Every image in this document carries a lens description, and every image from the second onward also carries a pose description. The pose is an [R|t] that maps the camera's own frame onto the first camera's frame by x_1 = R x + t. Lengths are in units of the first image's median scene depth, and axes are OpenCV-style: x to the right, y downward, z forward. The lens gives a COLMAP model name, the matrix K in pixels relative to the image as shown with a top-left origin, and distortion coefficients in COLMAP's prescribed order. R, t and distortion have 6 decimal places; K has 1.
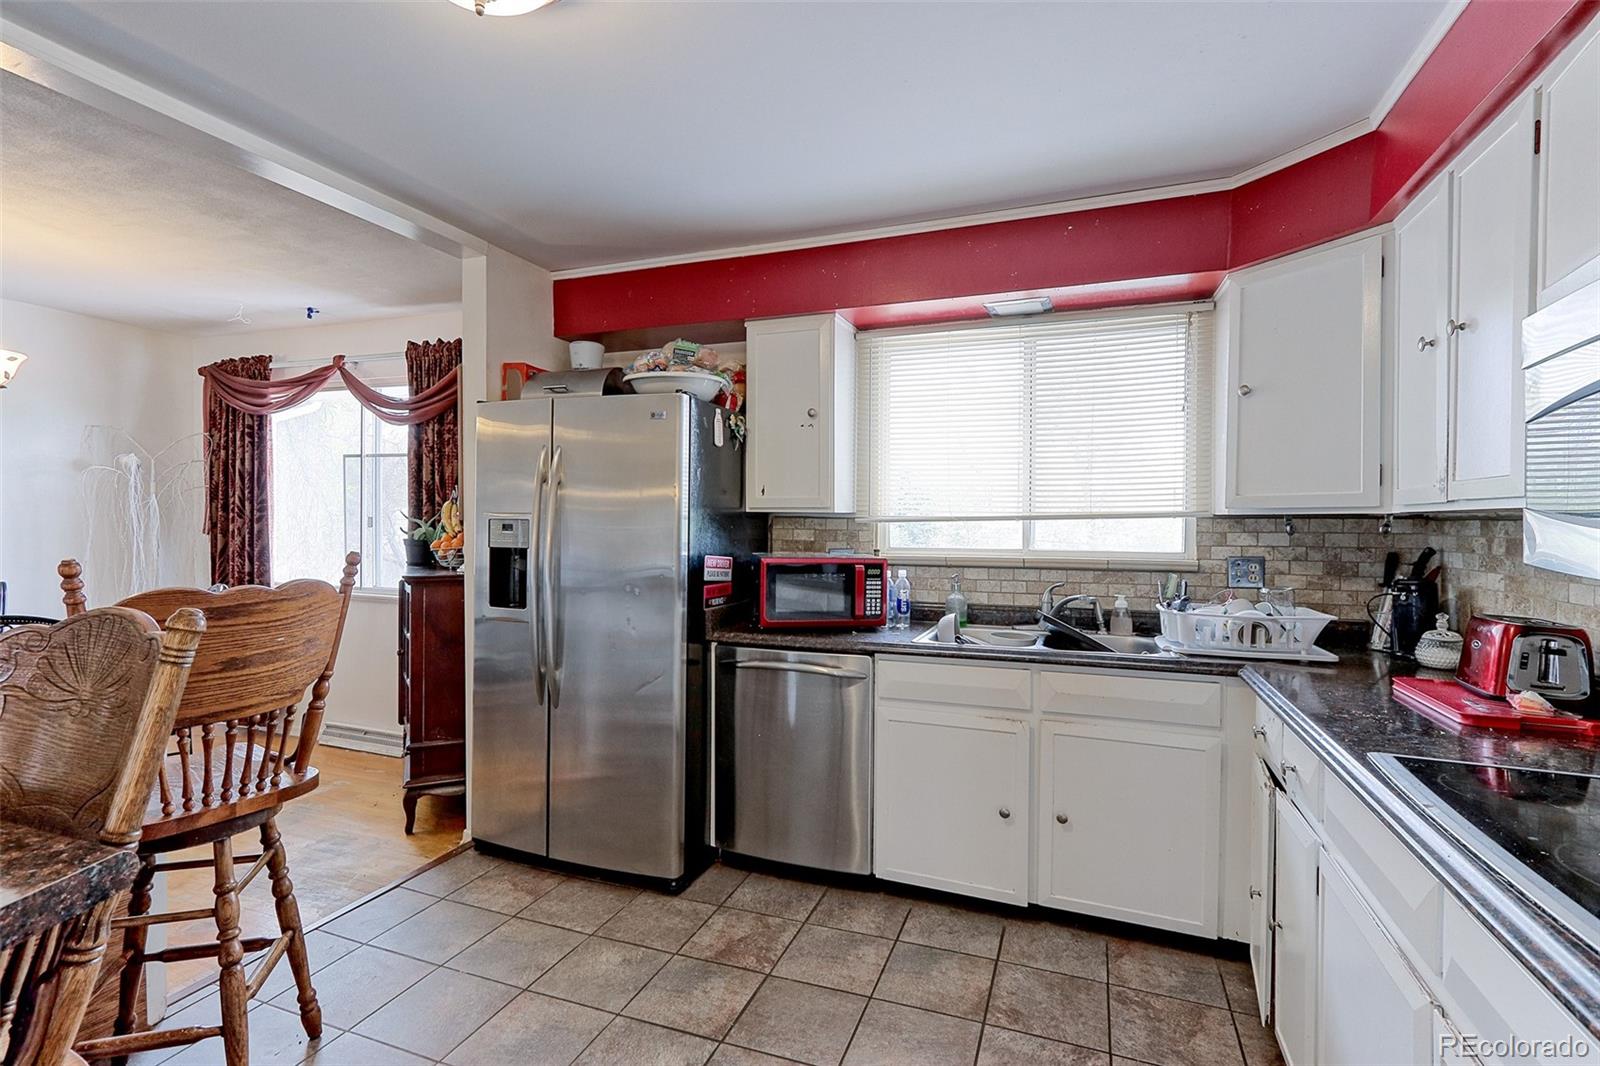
lens RADIAL K [[763.5, 0, 800.0], [0, 763.5, 533.0], [0, 0, 1]] dist [0.015295, 0.000096]
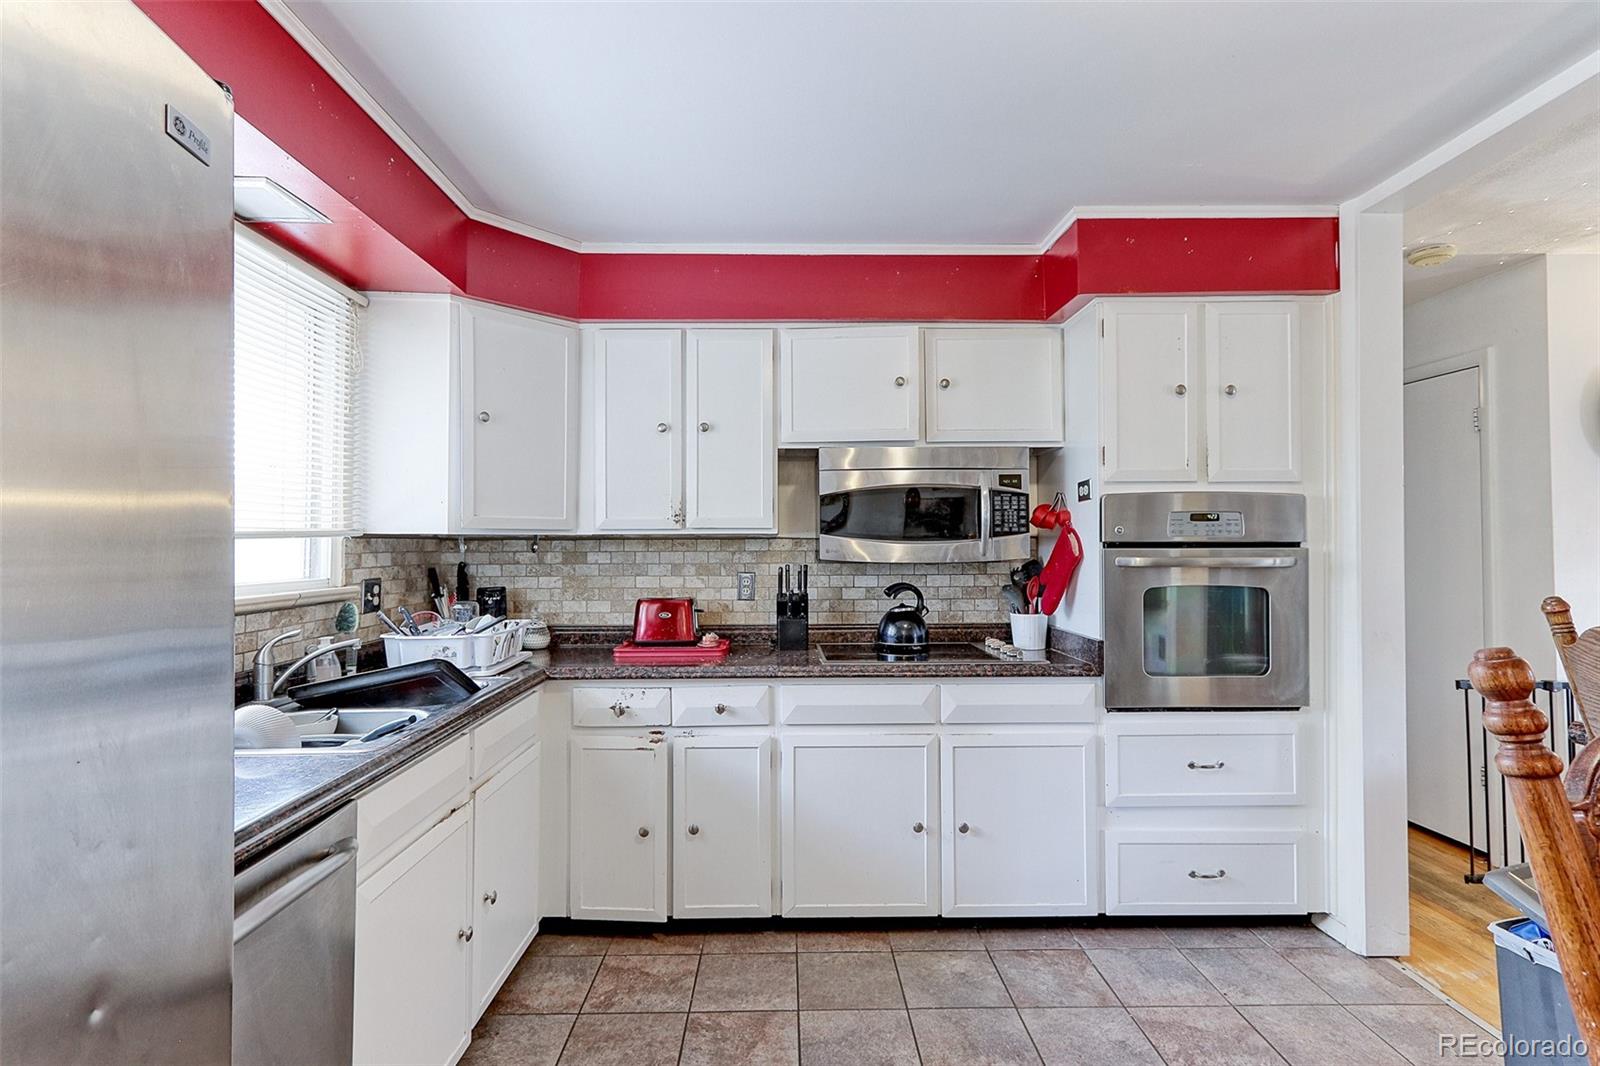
lens RADIAL K [[763.5, 0, 800.0], [0, 763.5, 533.0], [0, 0, 1]] dist [0.015295, 0.000096]
pose [[-0.377972, 0.007310, 0.925788, -0.466600], [0.010604, 0.999937, -0.003566, -0.015573], [-0.925756, 0.008469, -0.378026, 0.834658]]
